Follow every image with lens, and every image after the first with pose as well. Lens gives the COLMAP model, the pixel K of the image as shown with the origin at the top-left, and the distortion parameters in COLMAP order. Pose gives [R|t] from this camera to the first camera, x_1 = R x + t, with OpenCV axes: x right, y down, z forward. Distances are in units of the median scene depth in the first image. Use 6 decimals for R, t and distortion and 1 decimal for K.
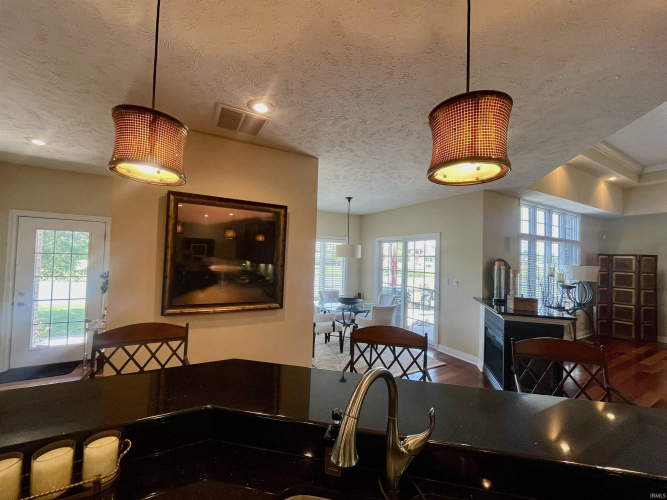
lens RADIAL K [[271.0, 0, 332.9], [0, 271.0, 252.4], [0, 0, 1]] dist [-0.001412, -0.000022]
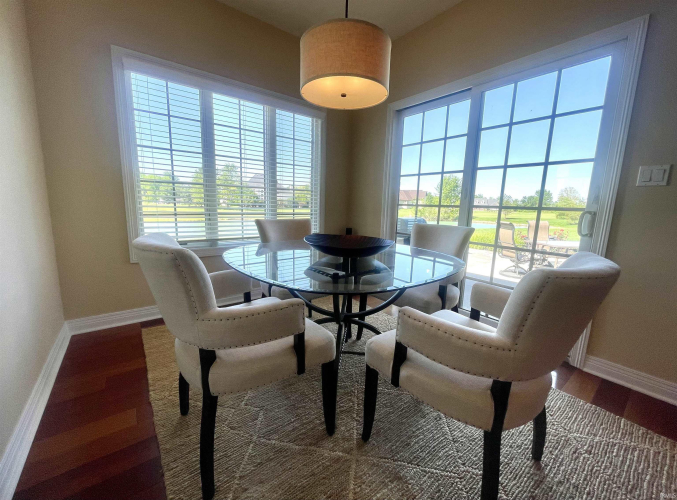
lens RADIAL K [[275.1, 0, 340.7], [0, 275.1, 248.8], [0, 0, 1]] dist [-0.001412, -0.000022]
pose [[0.988204, -0.029892, 0.150196, 0.005771], [-0.001887, 0.978314, 0.207120, 0.119847], [-0.153130, -0.204960, 0.966717, 0.710688]]
